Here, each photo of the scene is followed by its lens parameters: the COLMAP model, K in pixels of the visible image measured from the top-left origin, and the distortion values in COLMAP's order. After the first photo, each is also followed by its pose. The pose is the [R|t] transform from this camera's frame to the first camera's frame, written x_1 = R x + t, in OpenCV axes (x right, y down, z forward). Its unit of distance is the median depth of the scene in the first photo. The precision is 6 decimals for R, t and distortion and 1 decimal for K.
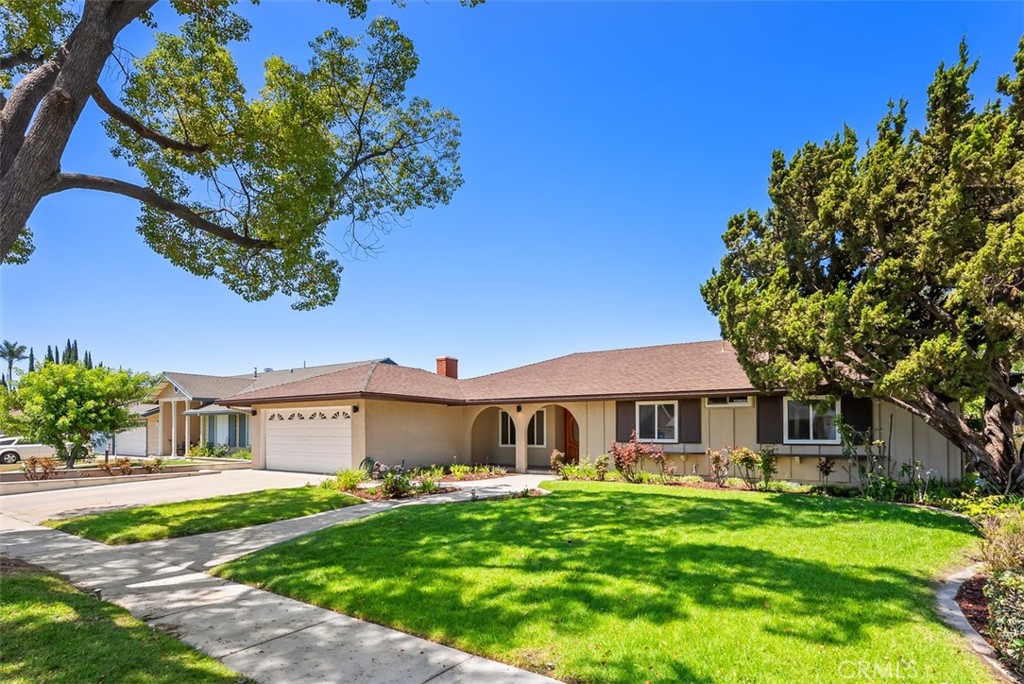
lens RADIAL K [[540.5, 0, 512.0], [0, 540.5, 342.0], [0, 0, 1]] dist [0.000889, 0.000296]
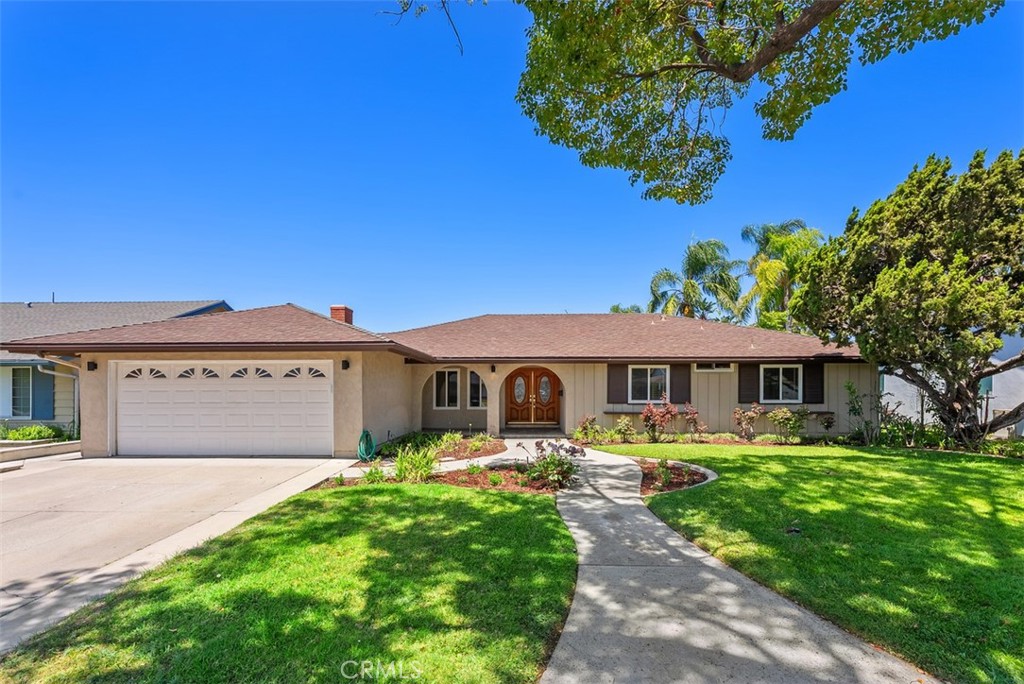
lens RADIAL K [[458.4, 0, 512.0], [0, 458.4, 342.0], [0, 0, 1]] dist [0.000228, 0.000080]
pose [[0.837161, 0.053968, 0.544288, -0.433224], [-0.087728, 0.995485, 0.036228, 0.052189], [-0.539875, -0.078078, 0.838116, 0.370334]]
